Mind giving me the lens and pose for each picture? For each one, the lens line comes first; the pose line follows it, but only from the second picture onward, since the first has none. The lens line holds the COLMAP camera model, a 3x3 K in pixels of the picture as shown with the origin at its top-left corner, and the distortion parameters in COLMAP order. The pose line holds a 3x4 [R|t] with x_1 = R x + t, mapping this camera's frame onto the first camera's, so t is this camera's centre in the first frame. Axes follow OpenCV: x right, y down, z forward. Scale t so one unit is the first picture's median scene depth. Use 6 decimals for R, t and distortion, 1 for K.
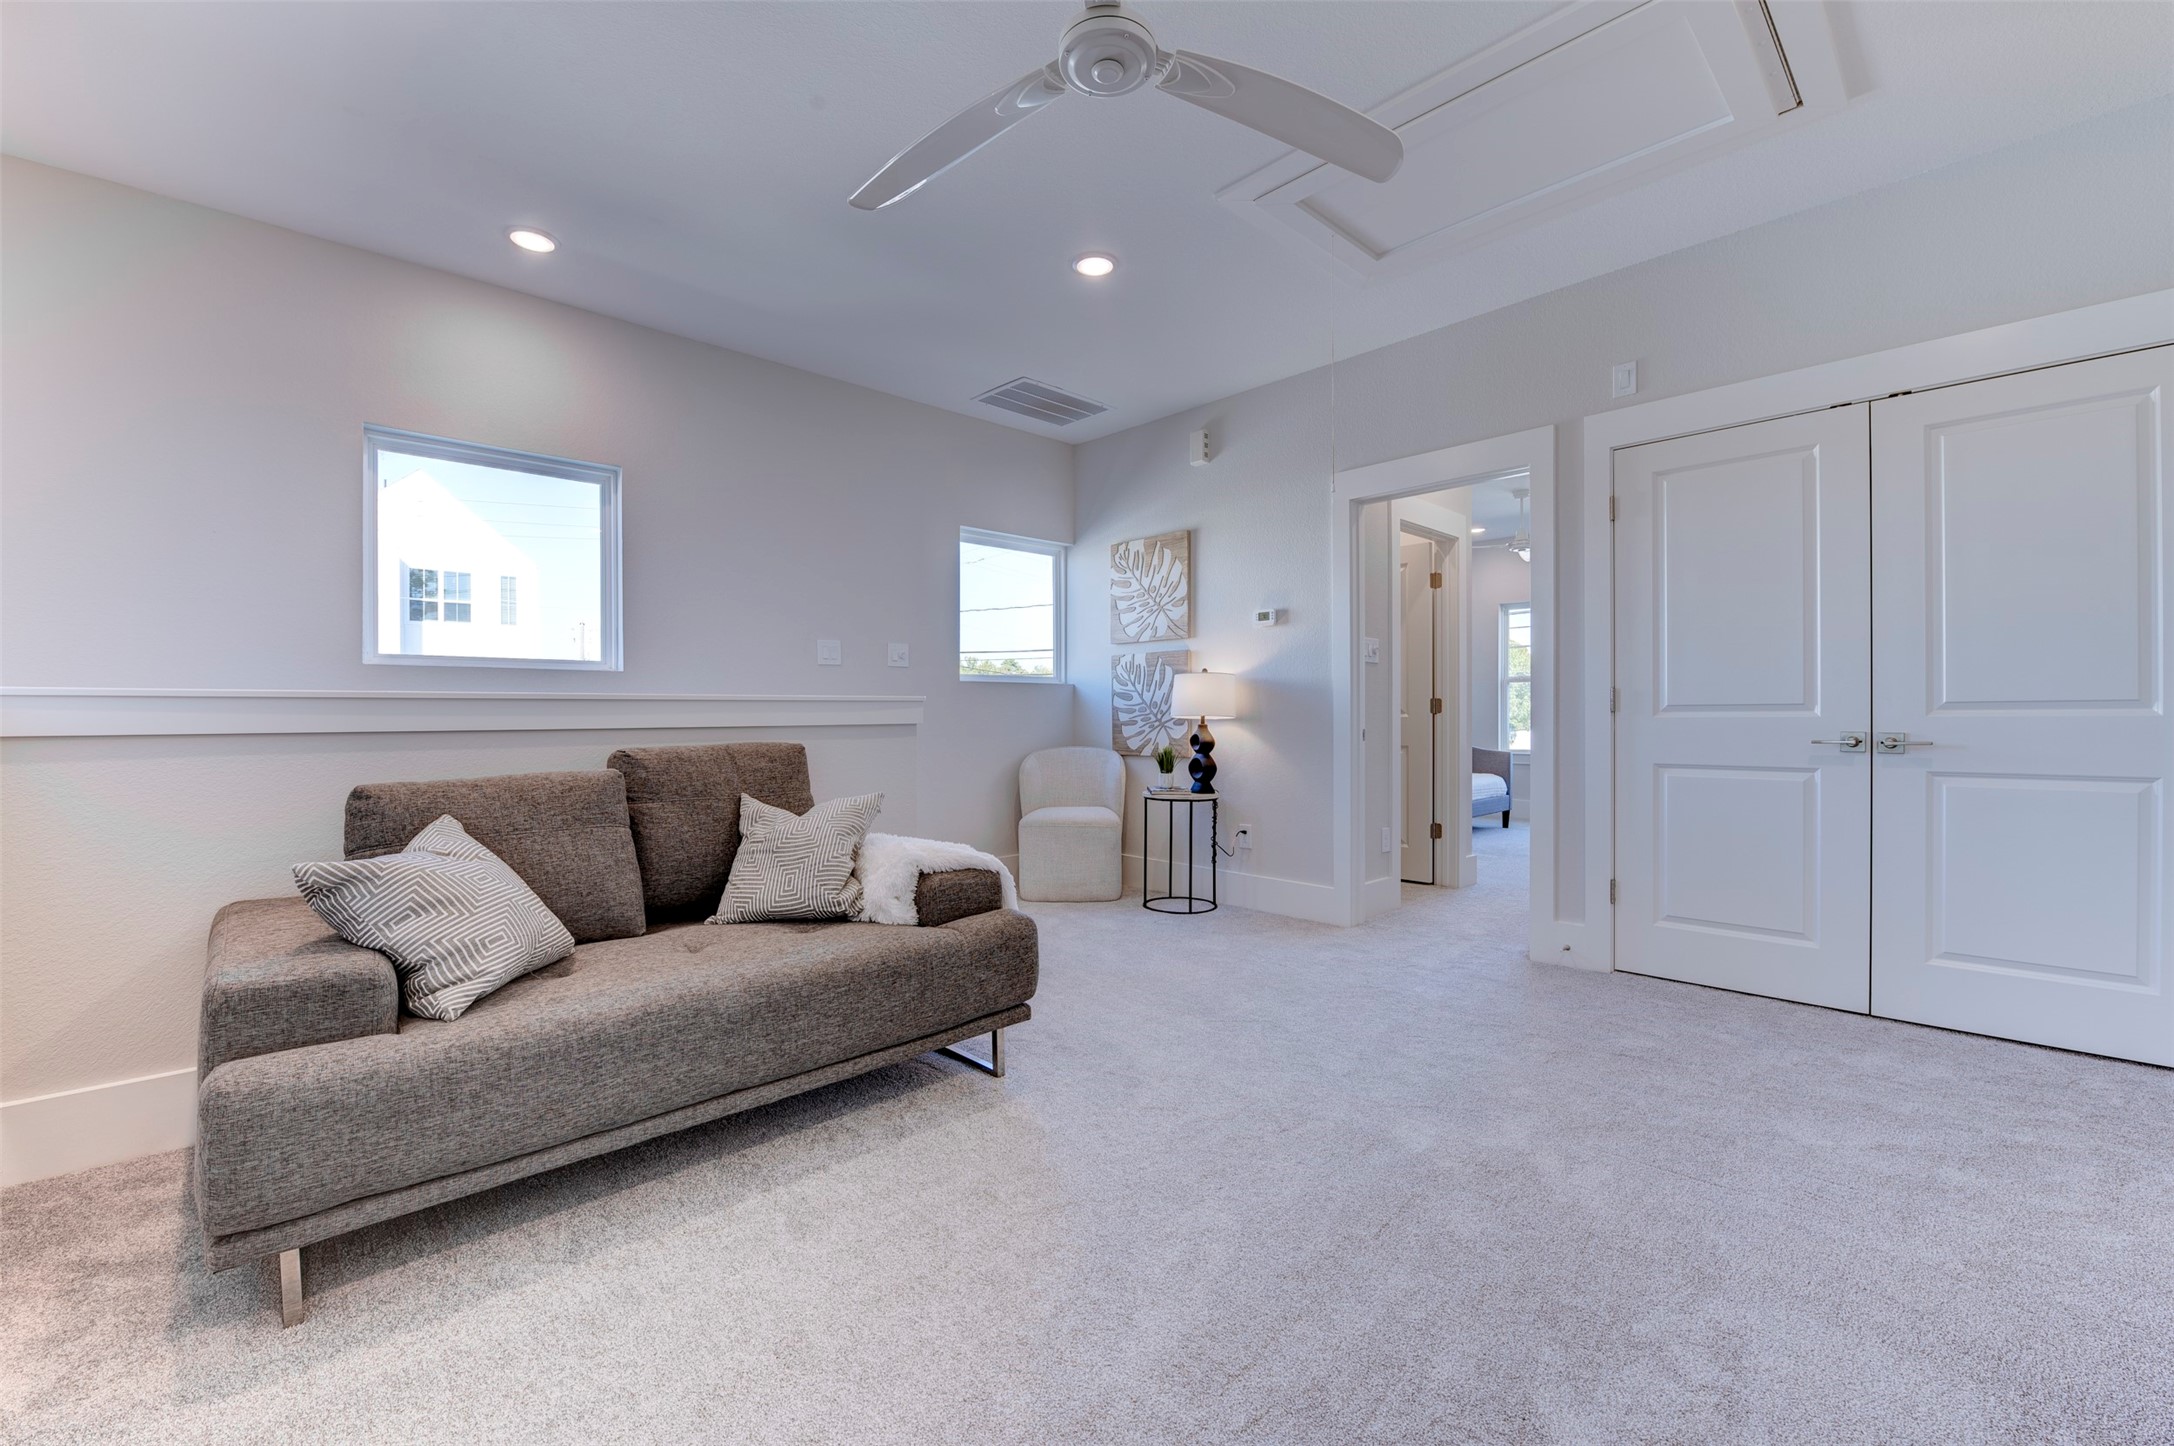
lens RADIAL K [[888.7, 0, 1071.6], [0, 888.7, 717.2], [0, 0, 1]] dist [-0.007381, -0.000248]
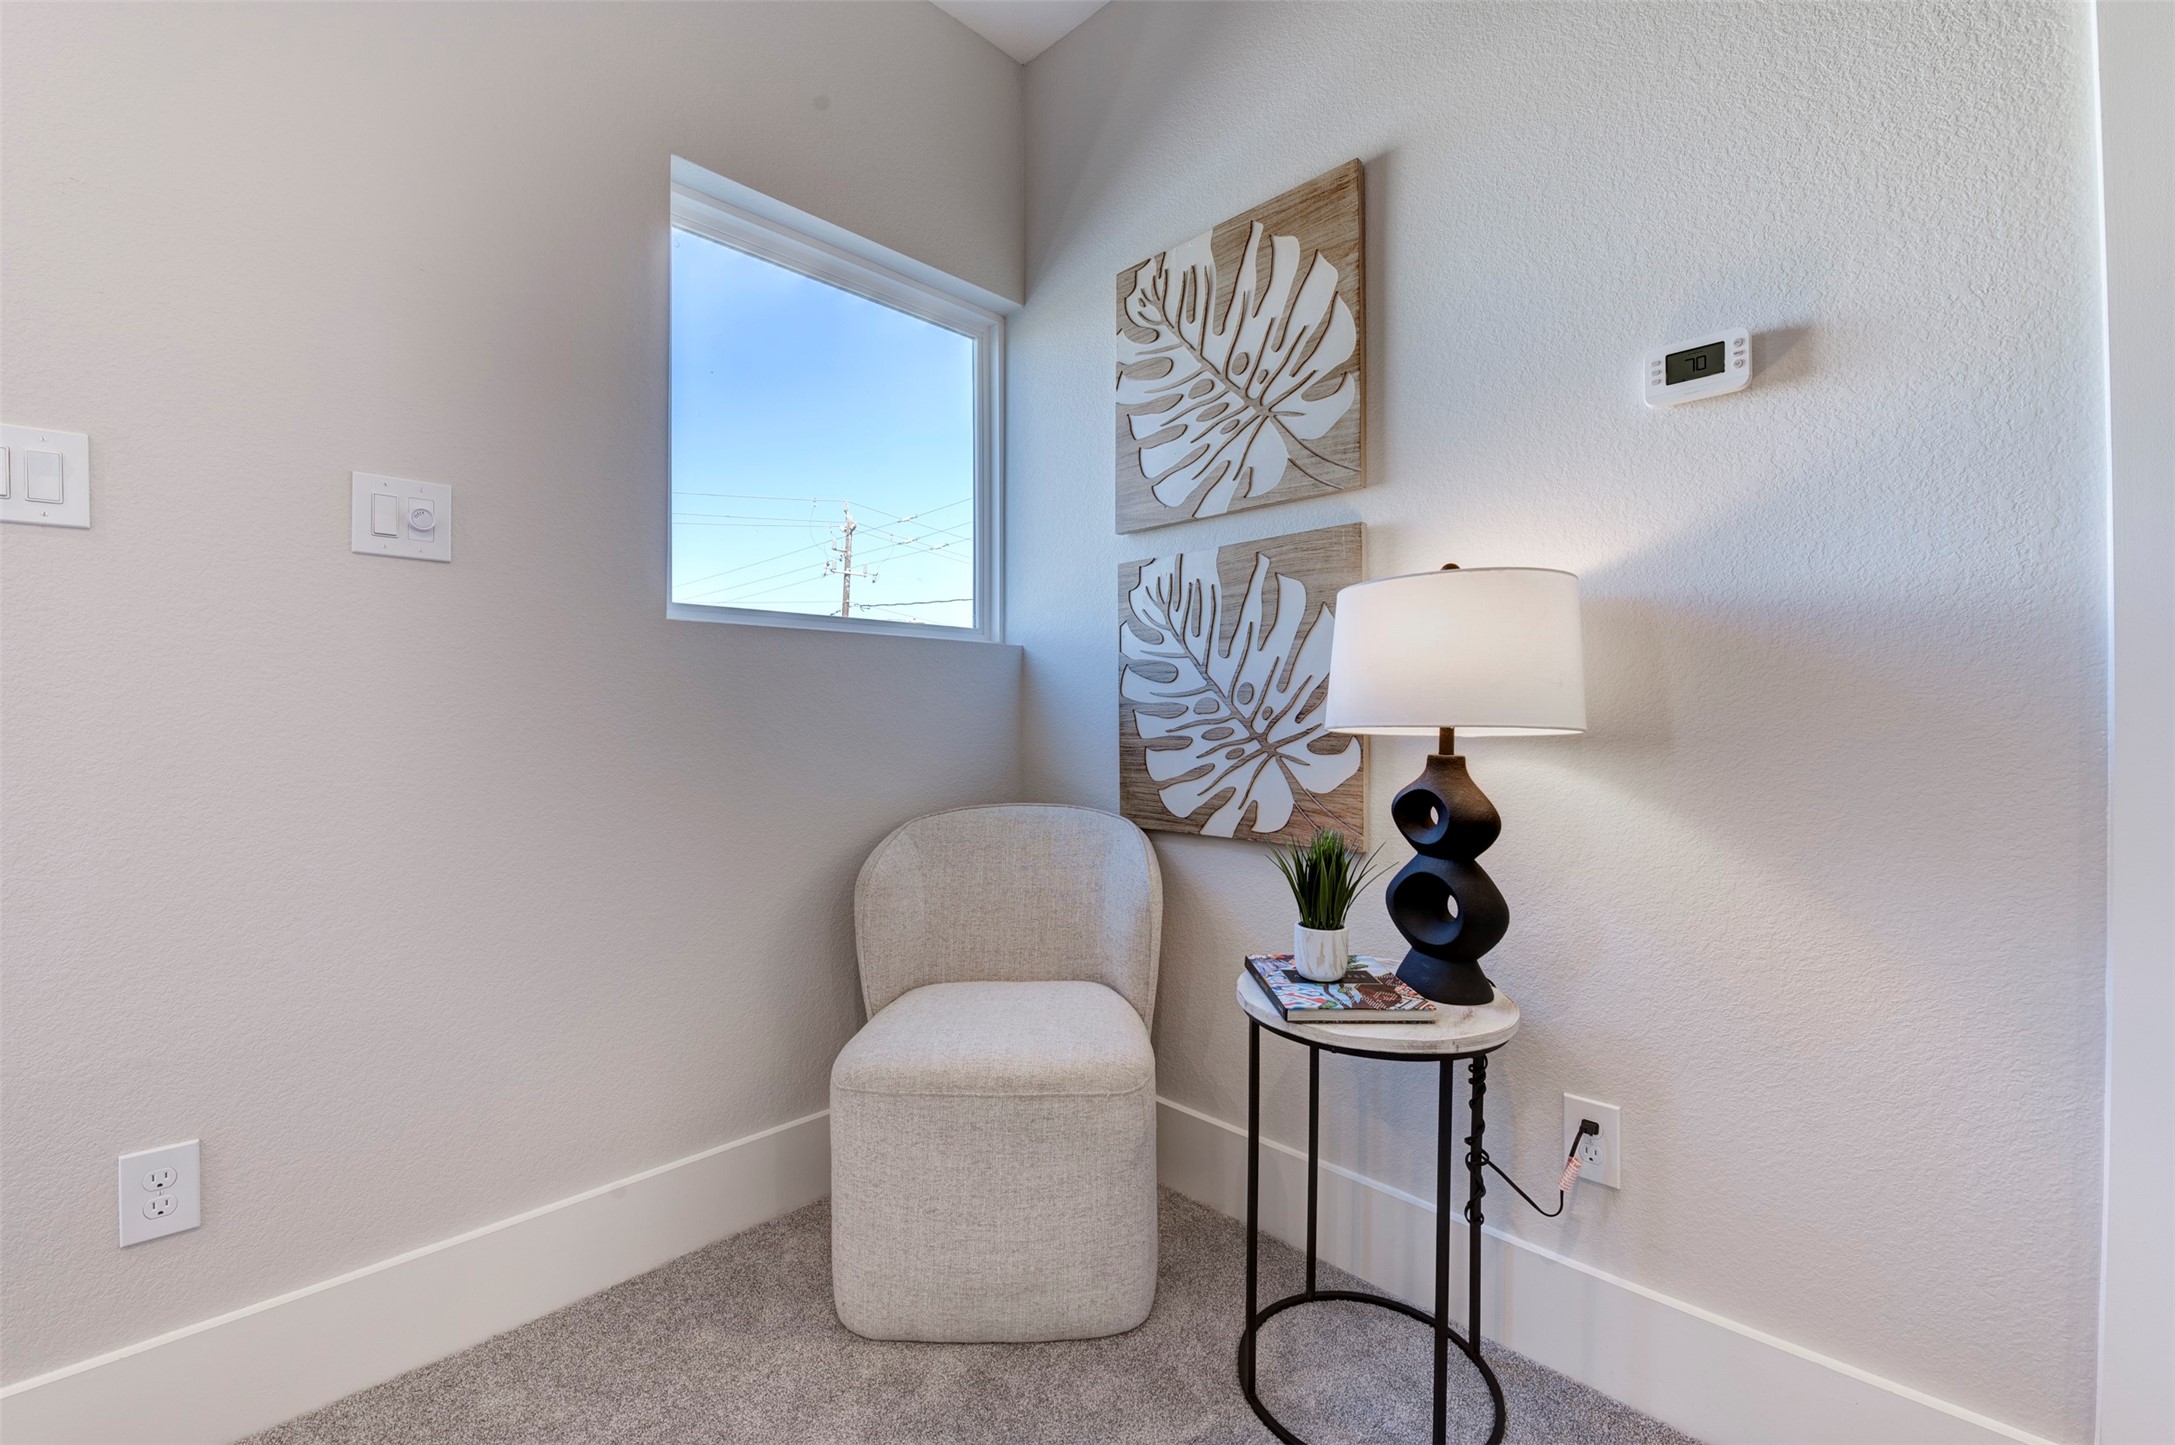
lens RADIAL K [[872.2, 0, 1086.6], [0, 872.2, 722.7], [0, 0, 1]] dist [-0.019639, -0.001199]
pose [[0.999126, 0.001276, 0.041784, 0.016855], [-0.001274, 0.999999, -0.000066, -0.002207], [-0.041784, 0.000013, 0.999127, 0.659364]]
